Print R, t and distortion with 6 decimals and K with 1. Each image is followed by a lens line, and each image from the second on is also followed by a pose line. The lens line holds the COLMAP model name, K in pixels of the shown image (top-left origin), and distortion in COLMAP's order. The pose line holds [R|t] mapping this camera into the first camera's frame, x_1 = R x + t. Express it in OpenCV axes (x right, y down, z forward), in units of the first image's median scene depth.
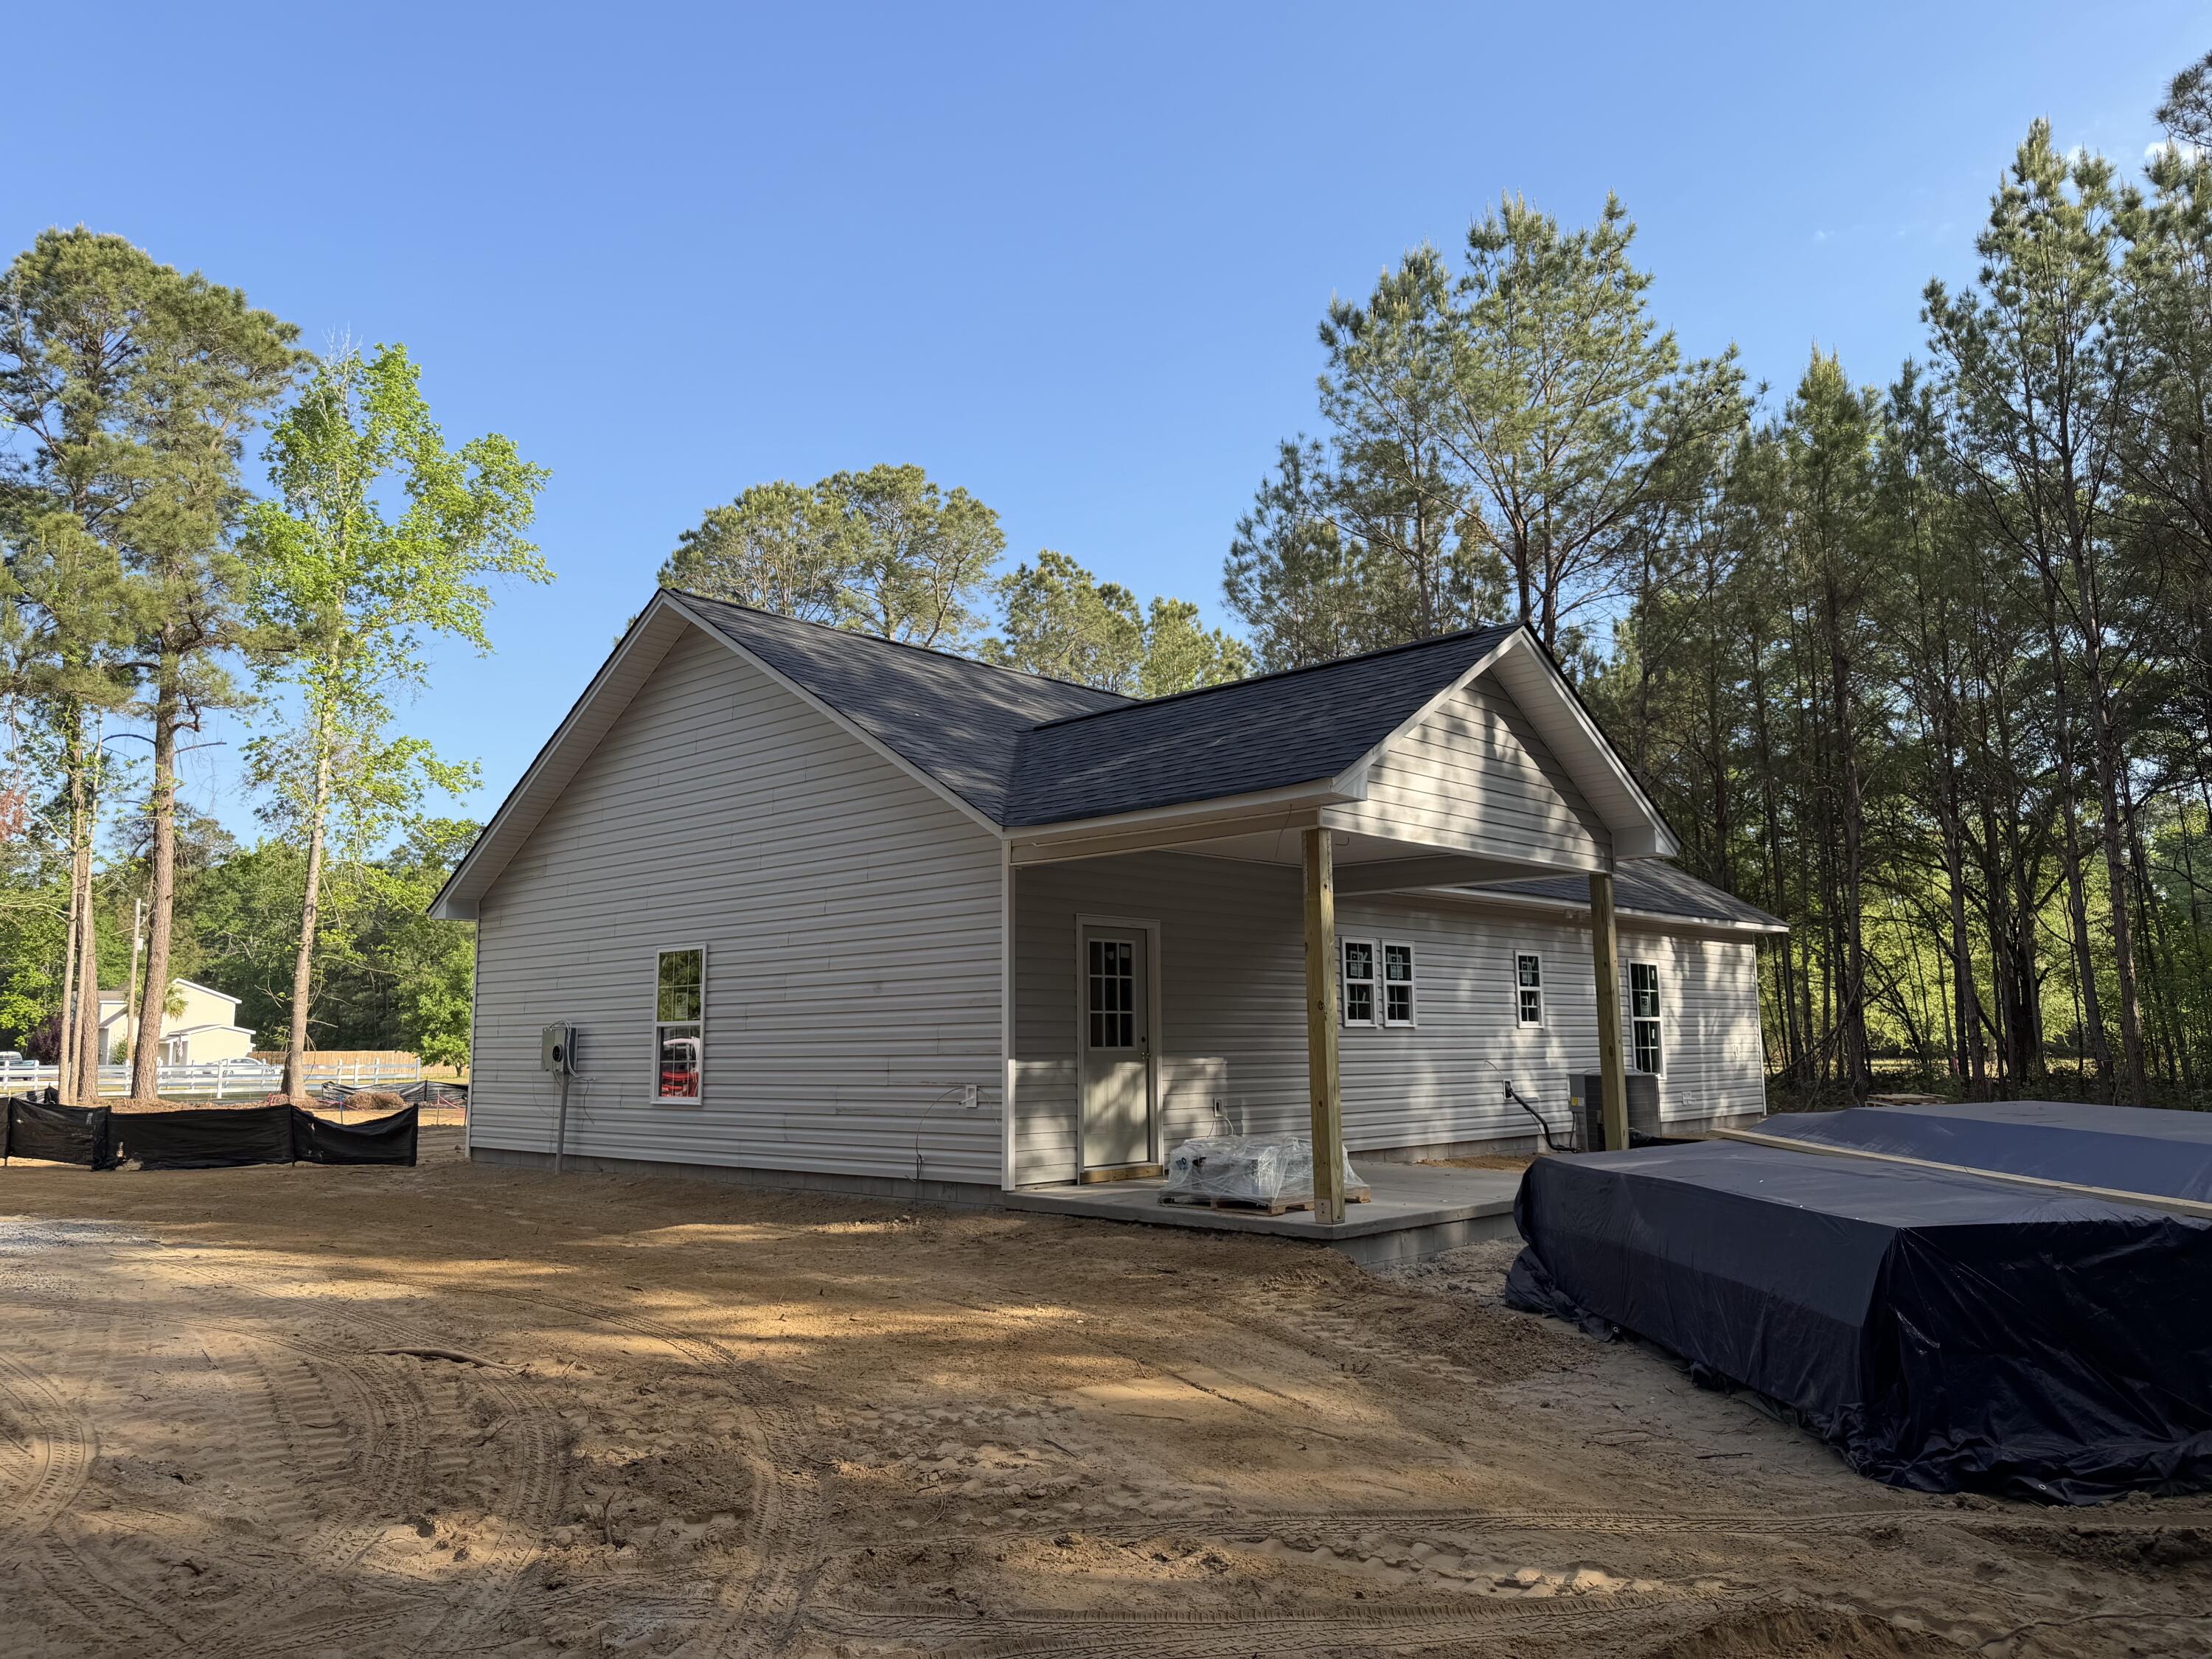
lens RADIAL K [[1589.8, 0, 1112.2], [0, 1589.8, 843.2], [0, 0, 1]] dist [0.089181, -0.124577]
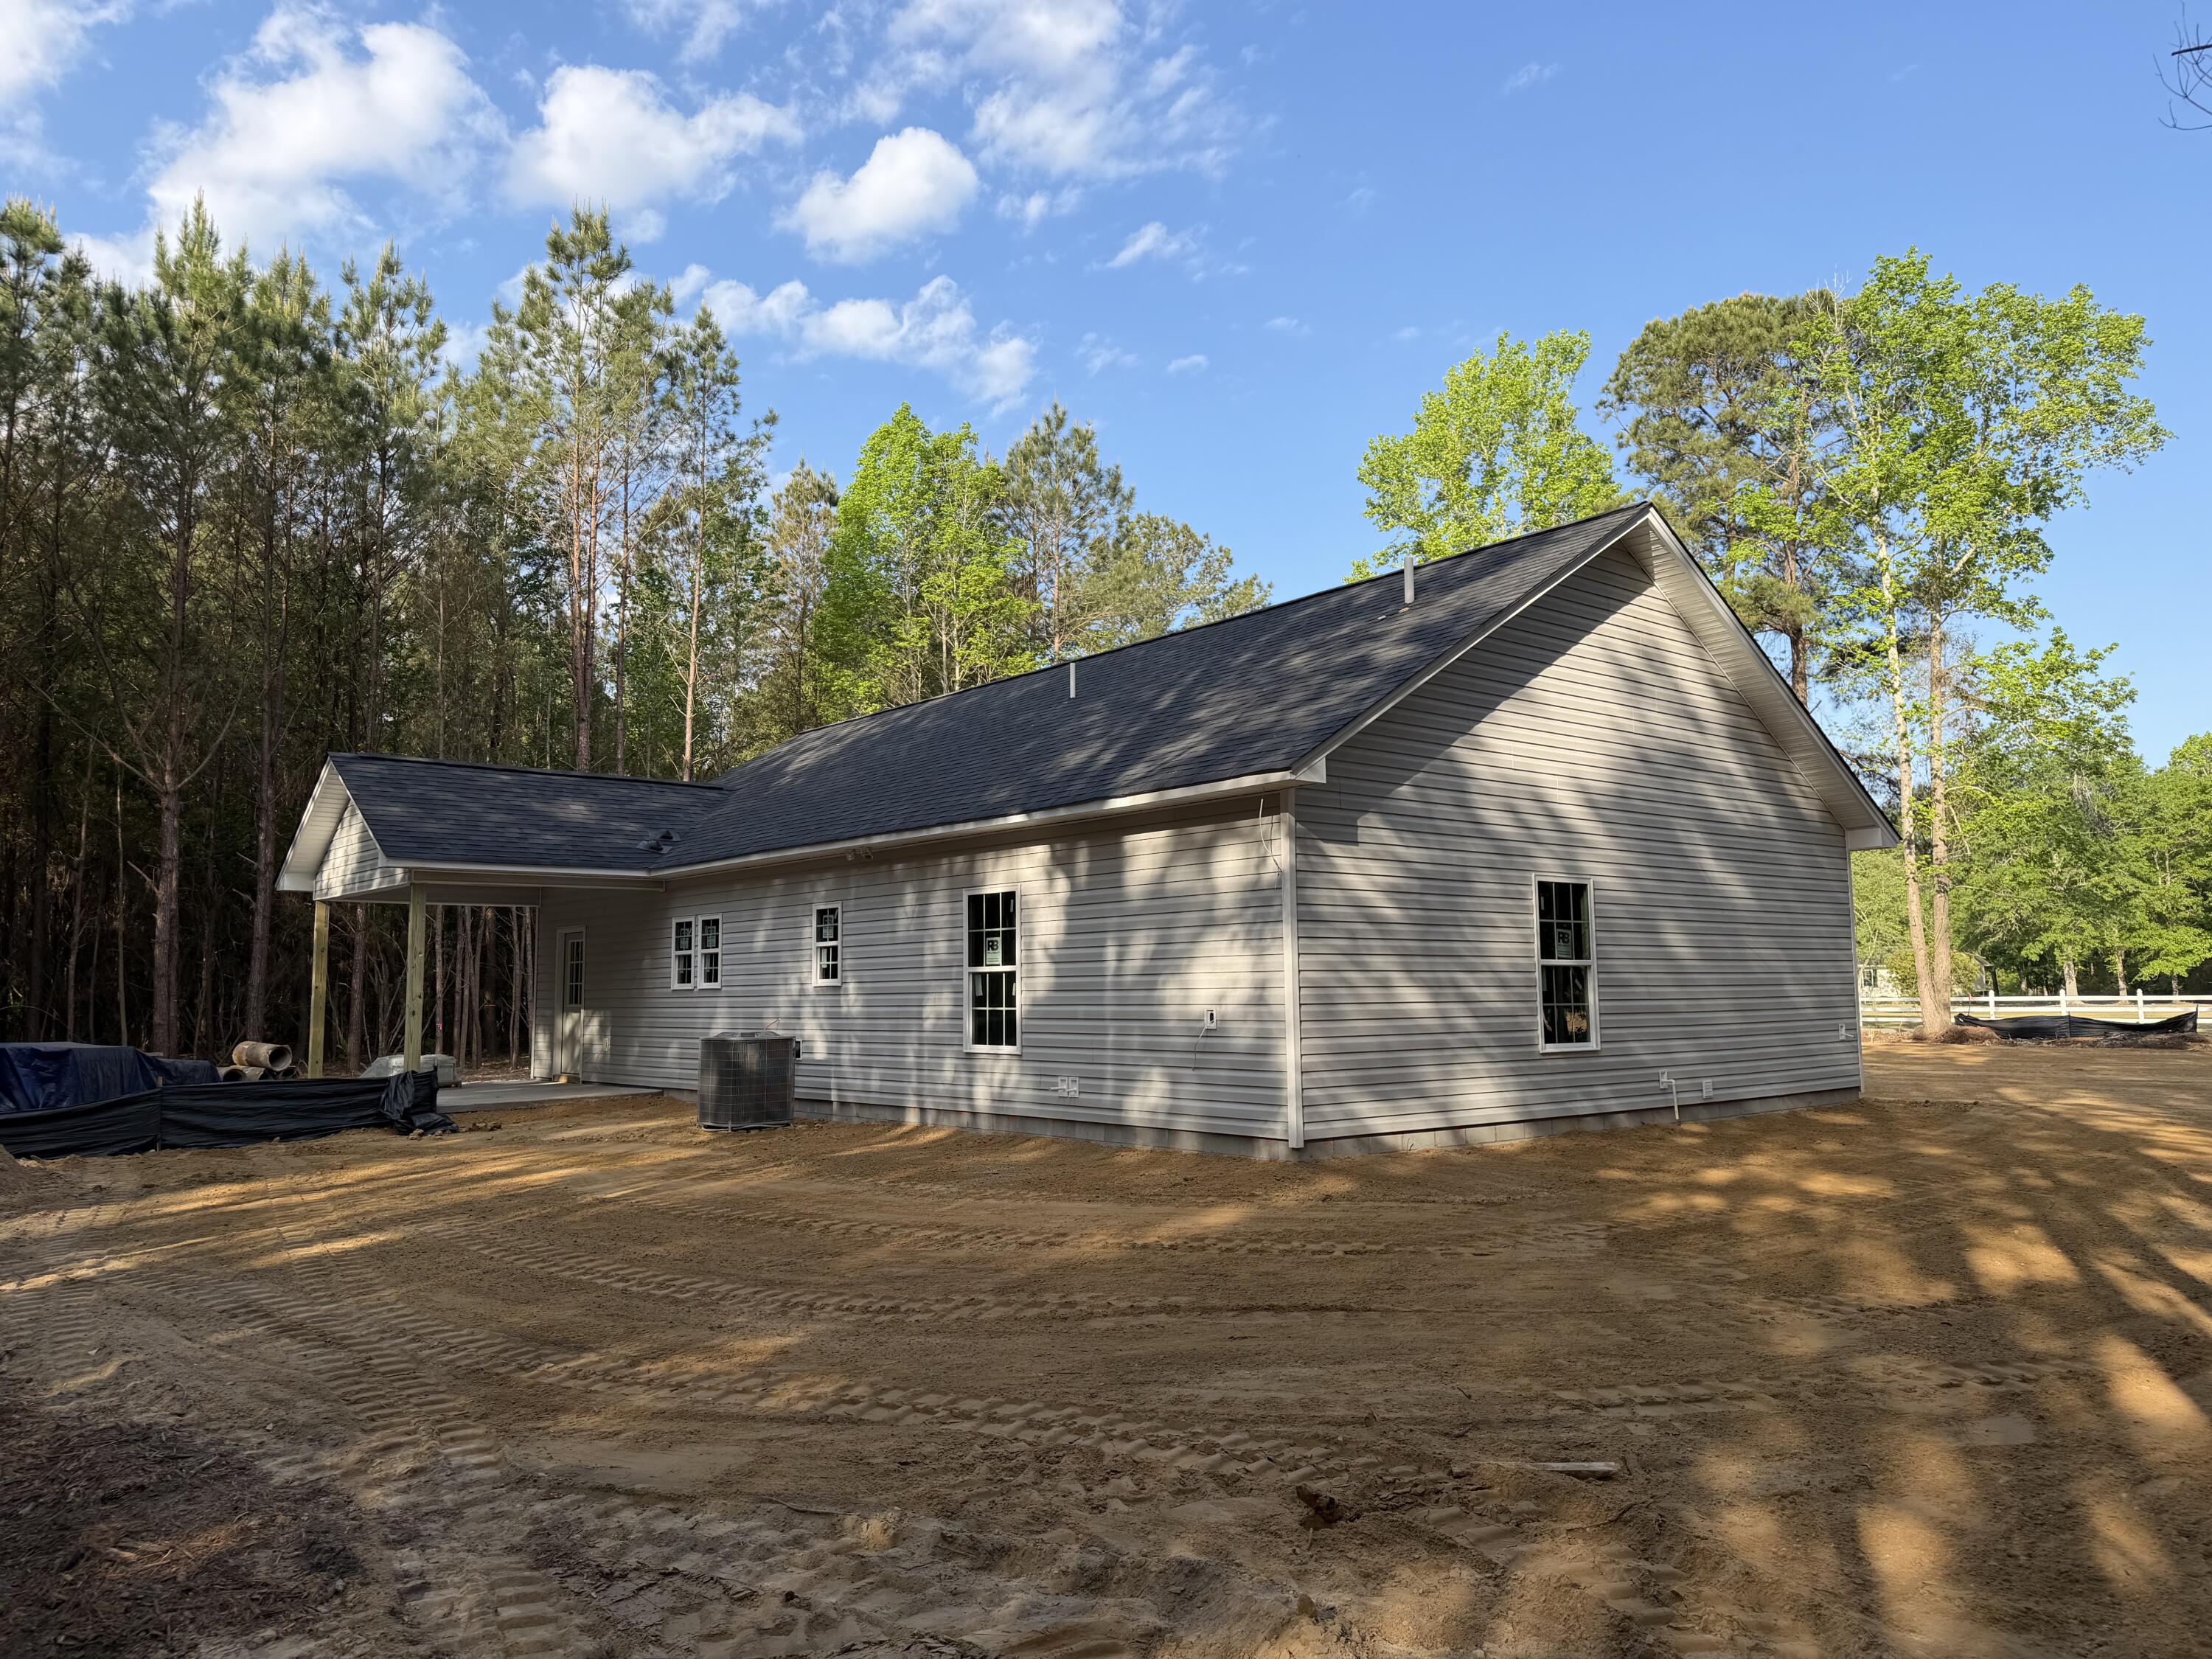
lens RADIAL K [[1589.8, 0, 1112.2], [0, 1589.8, 843.2], [0, 0, 1]] dist [0.089181, -0.124577]
pose [[-0.120631, -0.069718, -0.990246, 1.271347], [0.146502, 0.985358, -0.087221, 0.152392], [0.981828, -0.155595, -0.108650, 1.404070]]
